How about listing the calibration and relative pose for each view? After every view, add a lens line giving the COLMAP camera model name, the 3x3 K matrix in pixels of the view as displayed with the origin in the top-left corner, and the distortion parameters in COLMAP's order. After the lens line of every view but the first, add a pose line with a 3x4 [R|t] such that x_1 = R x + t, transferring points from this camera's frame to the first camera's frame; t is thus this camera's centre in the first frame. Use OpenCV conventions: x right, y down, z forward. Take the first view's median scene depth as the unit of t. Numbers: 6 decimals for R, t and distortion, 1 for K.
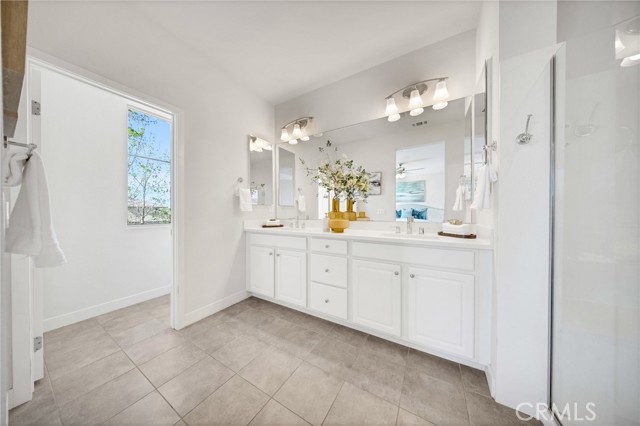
lens RADIAL K [[190.9, 0, 319.2], [0, 190.9, 213.9], [0, 0, 1]] dist [-0.002599, -0.000268]
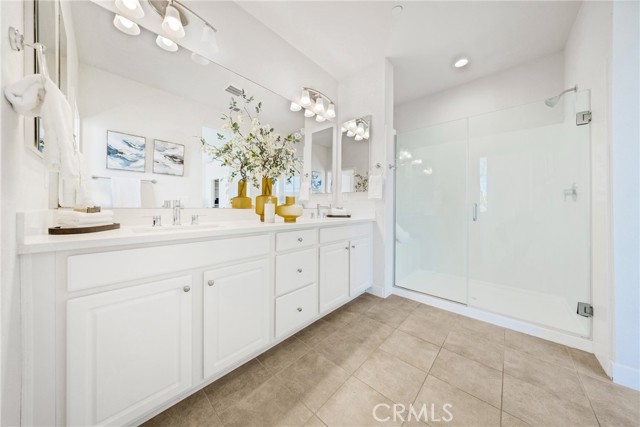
lens RADIAL K [[208.2, 0, 308.4], [0, 208.2, 208.1], [0, 0, 1]] dist [0.003110, -0.000013]
pose [[0.215196, -0.001921, 0.976569, -0.749204], [-0.004091, 0.999988, 0.002868, 0.036662], [-0.976562, -0.004612, 0.215185, 0.745229]]
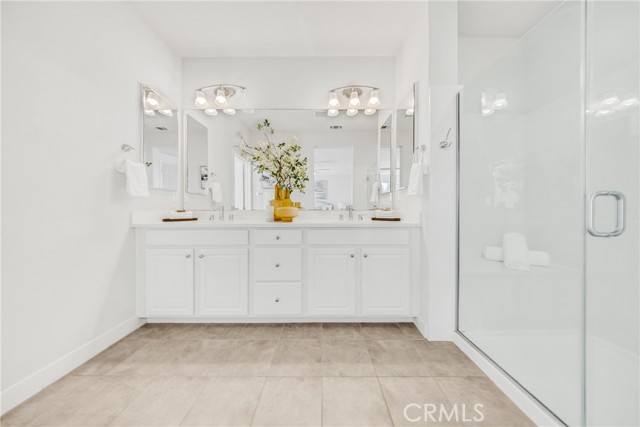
lens RADIAL K [[190.9, 0, 322.0], [0, 190.9, 211.6], [0, 0, 1]] dist [-0.002599, -0.000268]
pose [[0.857236, -0.000929, 0.514923, -0.222084], [0.002093, 0.999996, -0.001681, 0.051098], [-0.514919, 0.002518, 0.857235, 0.136435]]
